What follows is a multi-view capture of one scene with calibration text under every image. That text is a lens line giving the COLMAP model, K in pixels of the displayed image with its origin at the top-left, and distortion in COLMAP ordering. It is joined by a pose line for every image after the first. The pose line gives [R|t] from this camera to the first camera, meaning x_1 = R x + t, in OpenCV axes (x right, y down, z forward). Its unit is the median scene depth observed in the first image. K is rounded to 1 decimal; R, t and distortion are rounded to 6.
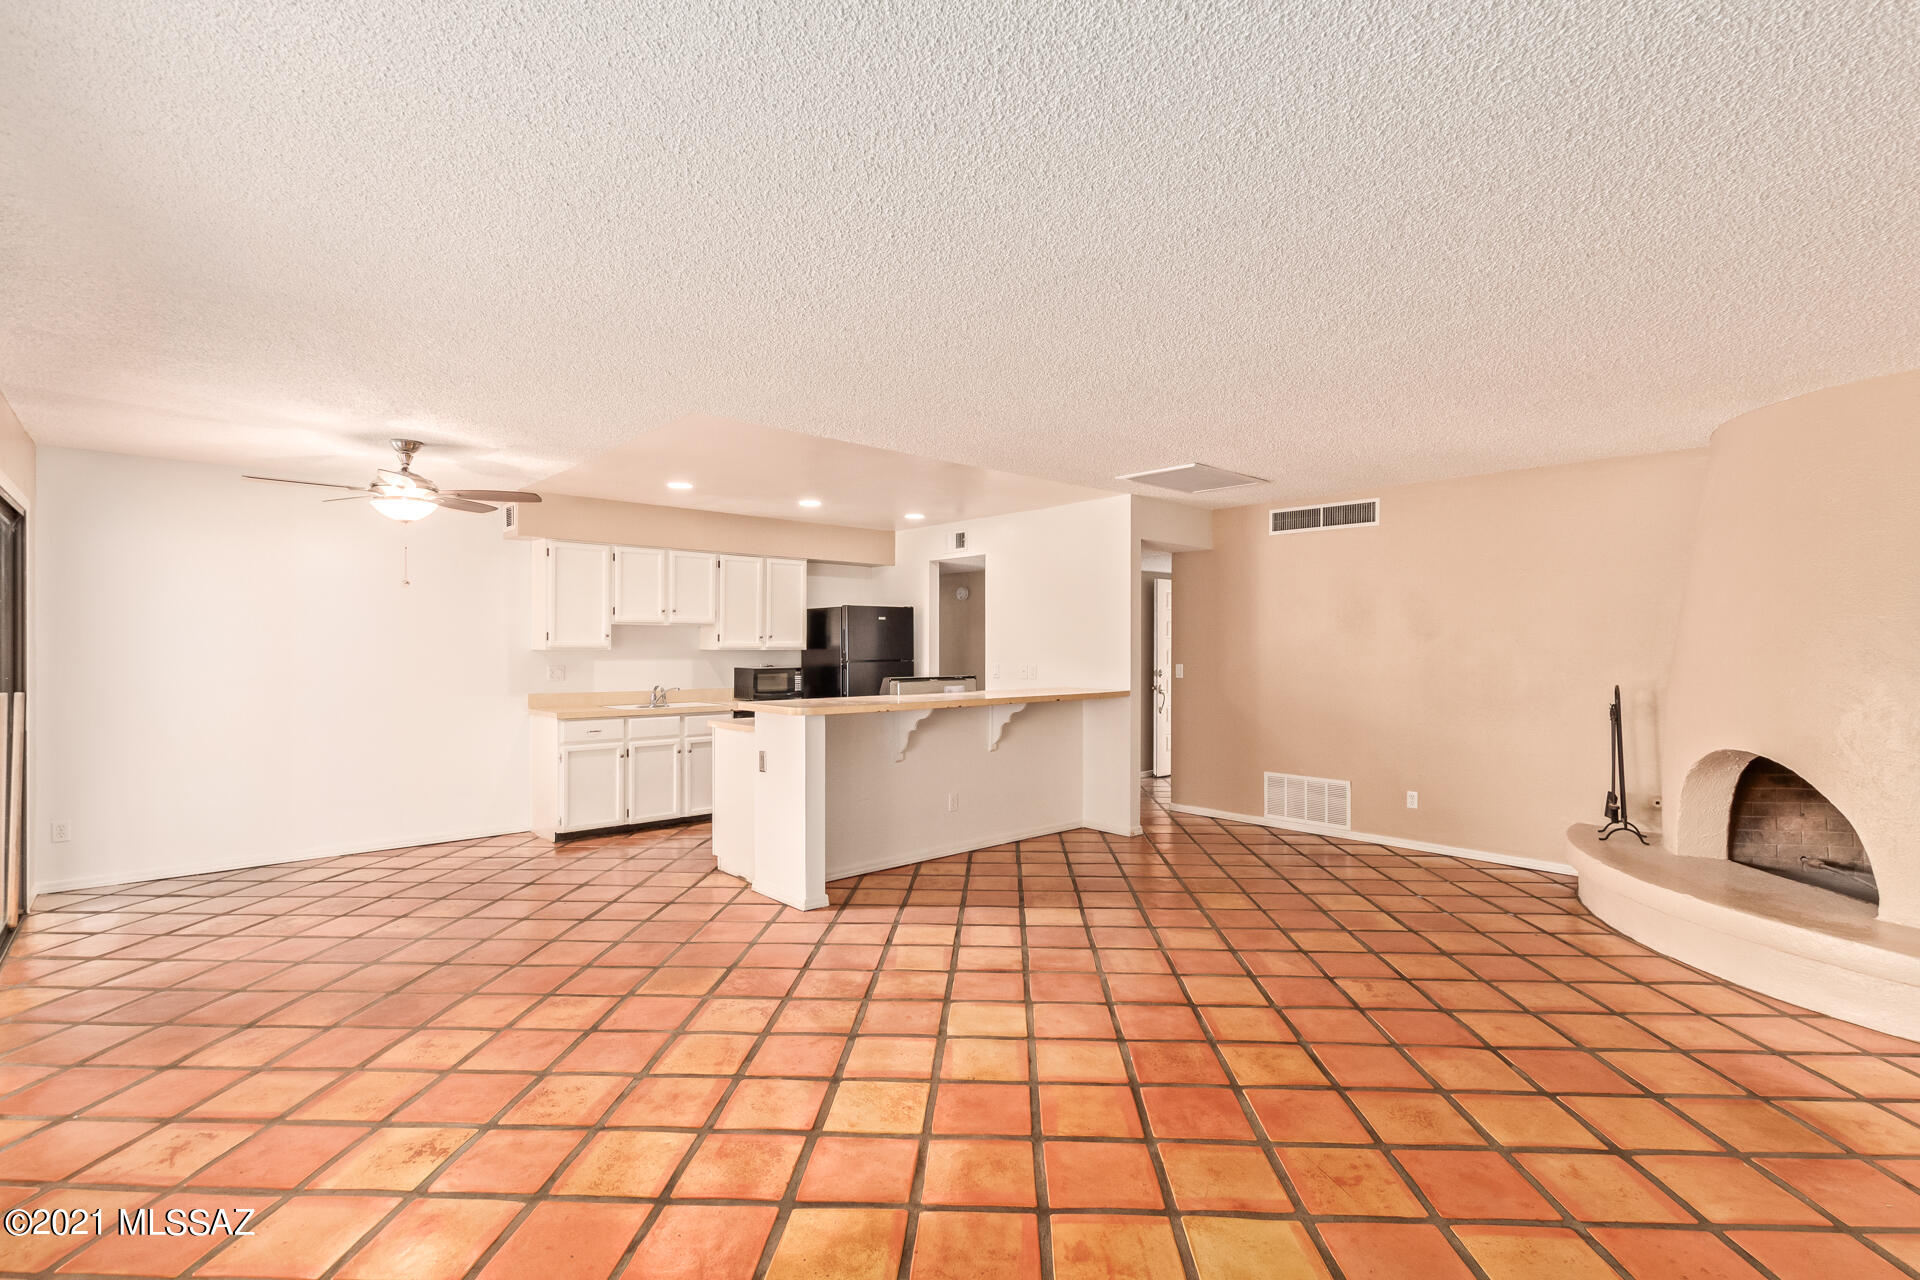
lens RADIAL K [[874.2, 0, 962.8], [0, 874.2, 649.6], [0, 0, 1]] dist [0.002301, -0.000370]
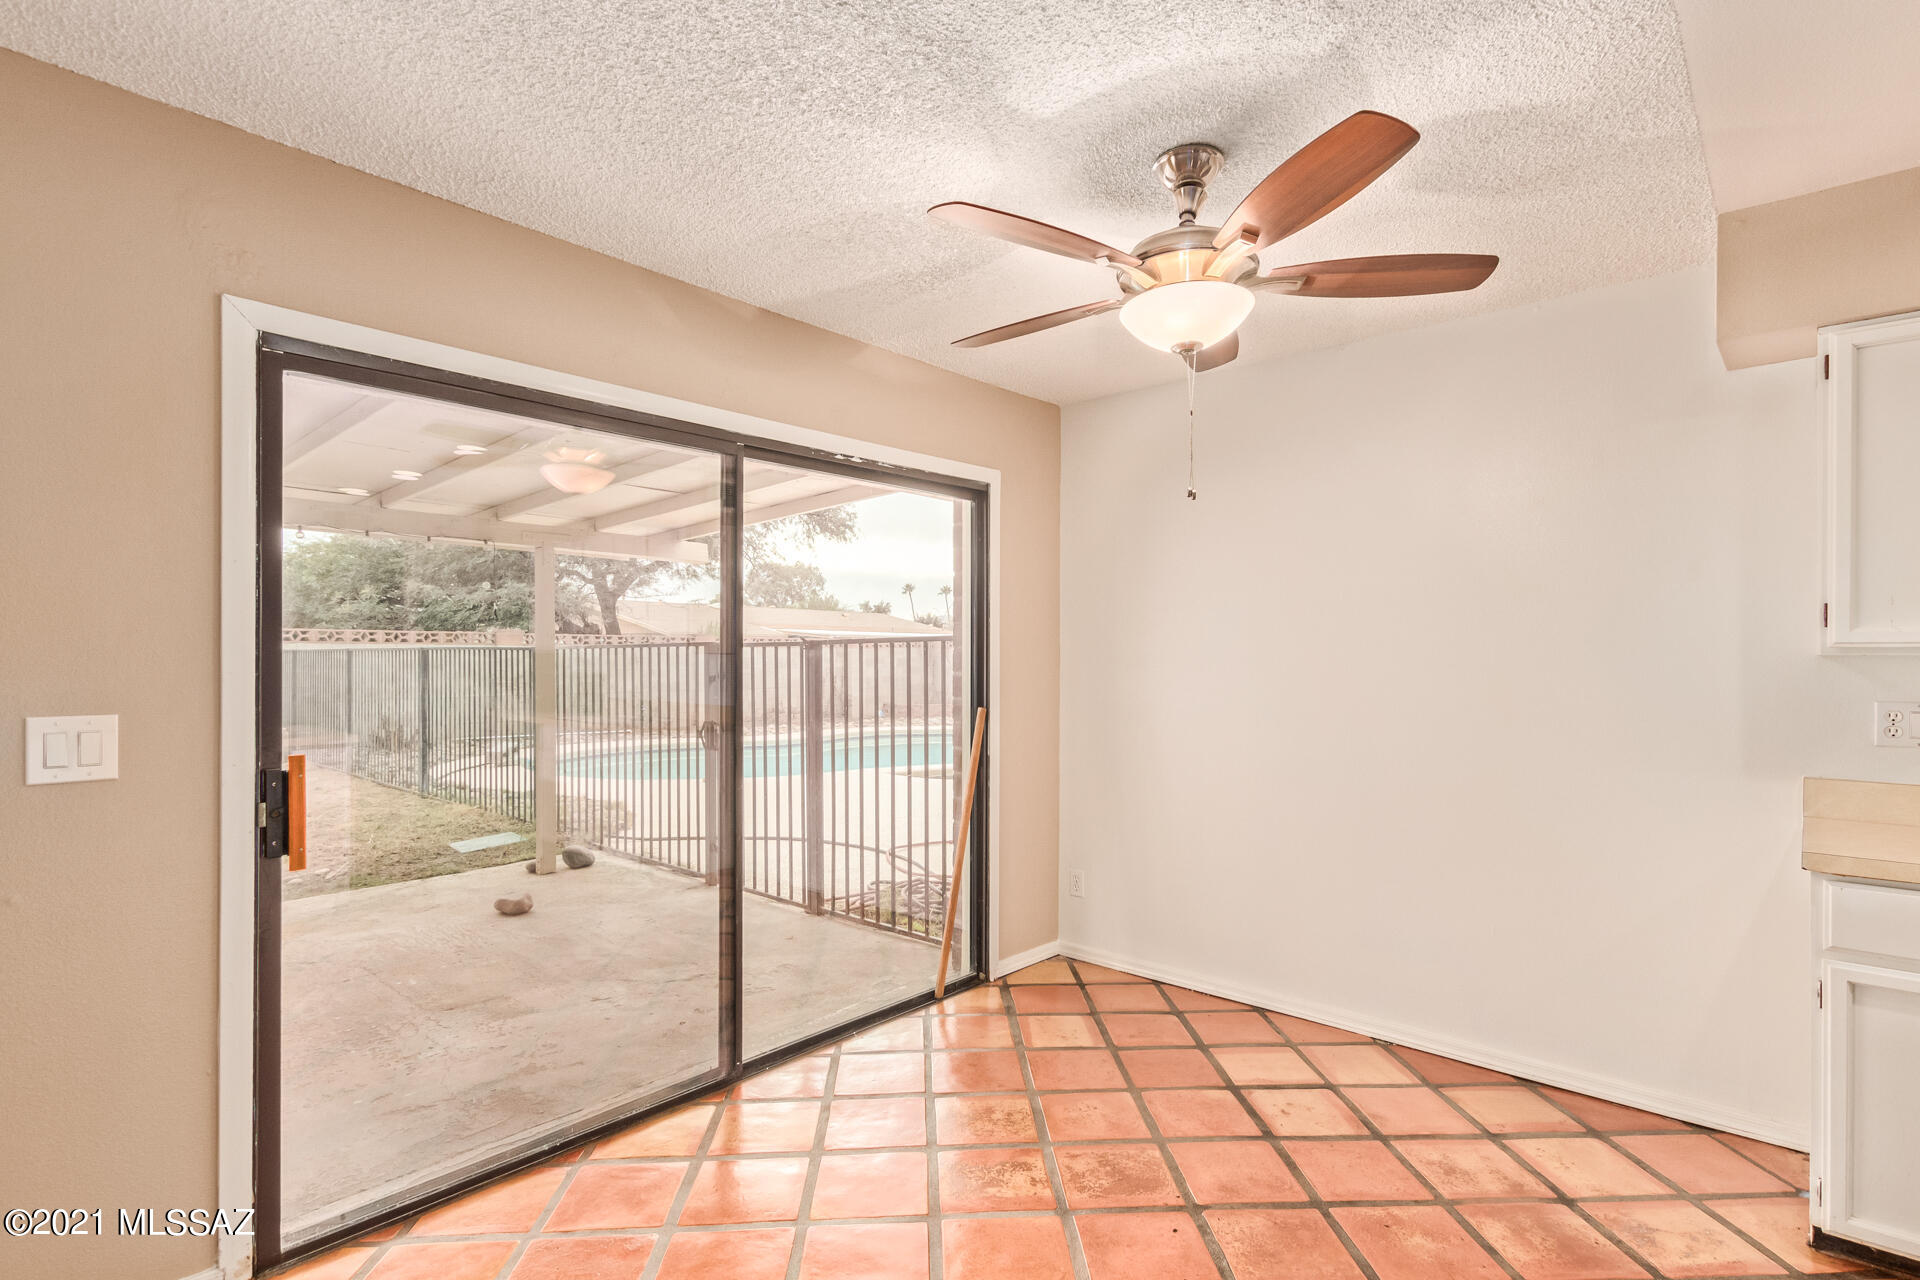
lens RADIAL K [[932.1, 0, 970.5], [0, 932.1, 651.2], [0, 0, 1]] dist [0.019701, -0.008831]
pose [[0.098741, -0.007855, -0.995082, -0.125937], [-0.005520, 0.999949, -0.008441, 0.003258], [0.995098, 0.006326, 0.098692, 0.554427]]
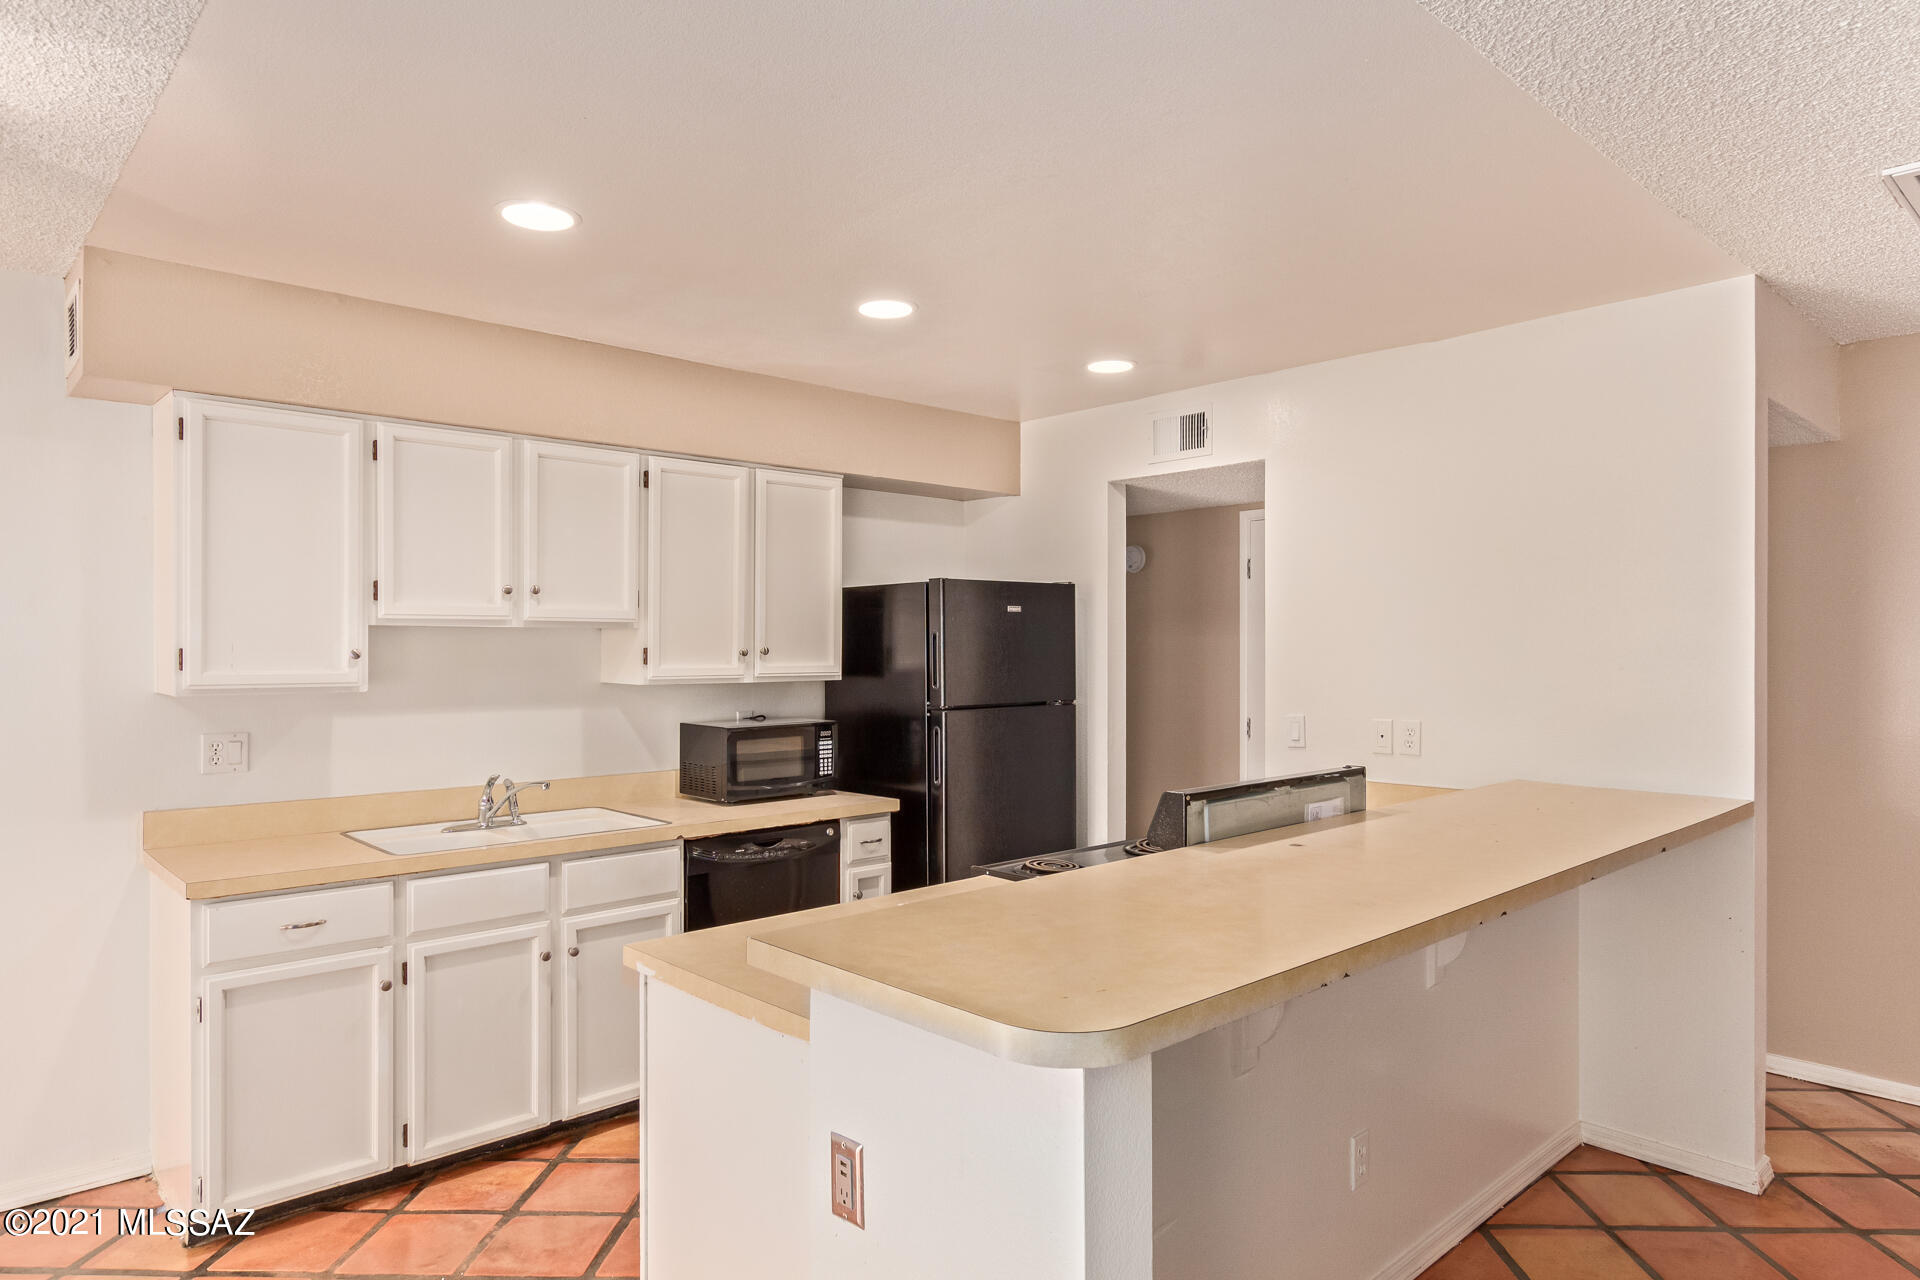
lens RADIAL K [[1136.8, 0, 953.9], [0, 1136.8, 645.3], [0, 0, 1]] dist [0.000273, -0.000972]
pose [[0.999966, -0.003209, 0.007580, -0.136545], [0.003256, 0.999976, -0.006179, -0.014925], [-0.007560, 0.006204, 0.999952, 0.458295]]
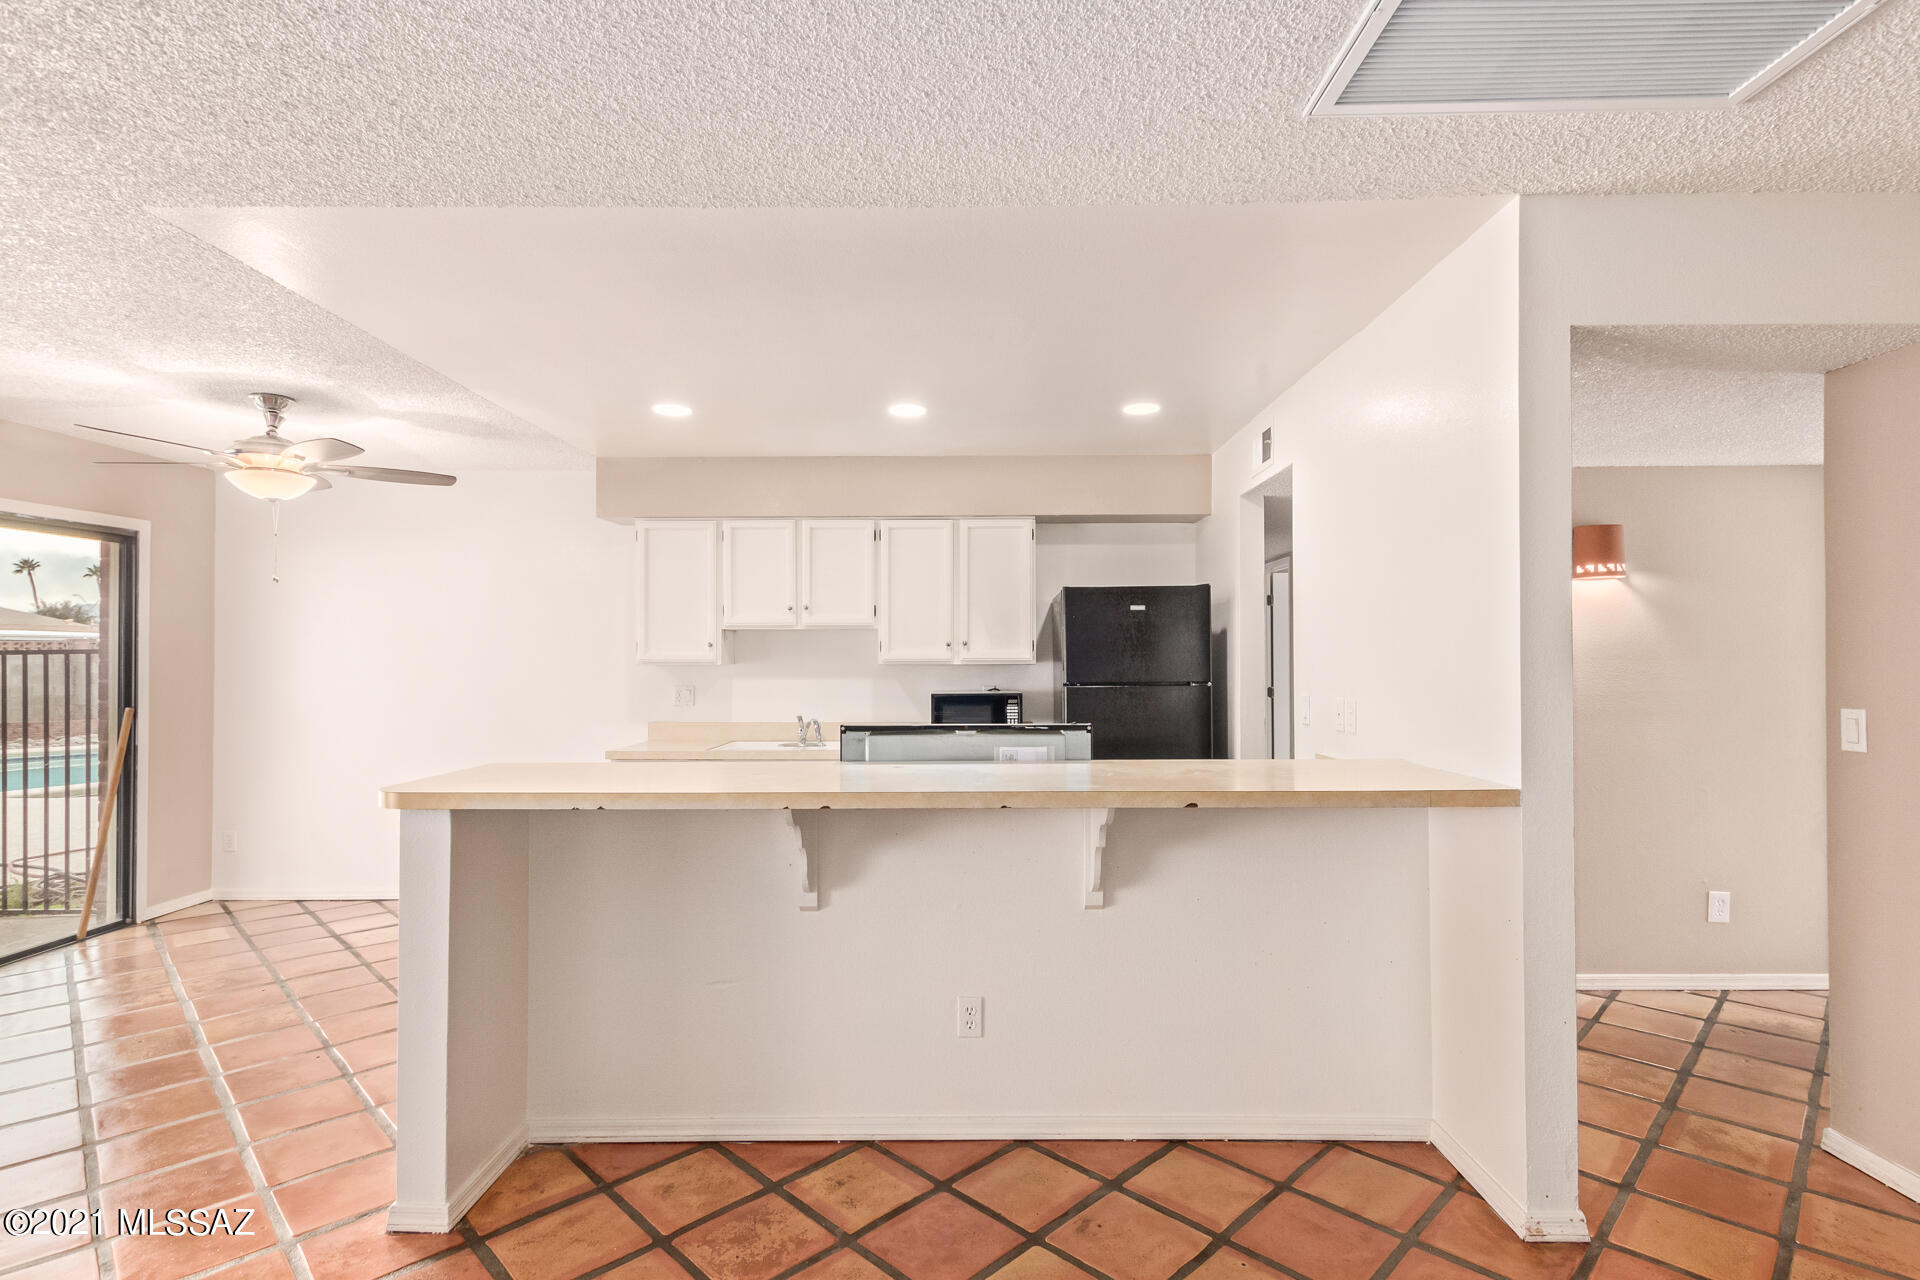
lens RADIAL K [[932.1, 0, 970.5], [0, 932.1, 651.2], [0, 0, 1]] dist [0.019701, -0.008831]
pose [[0.730584, -0.009842, -0.682752, 0.249348], [0.000387, 0.999902, -0.013999, -0.000022], [0.682823, 0.009963, 0.730516, 0.531446]]
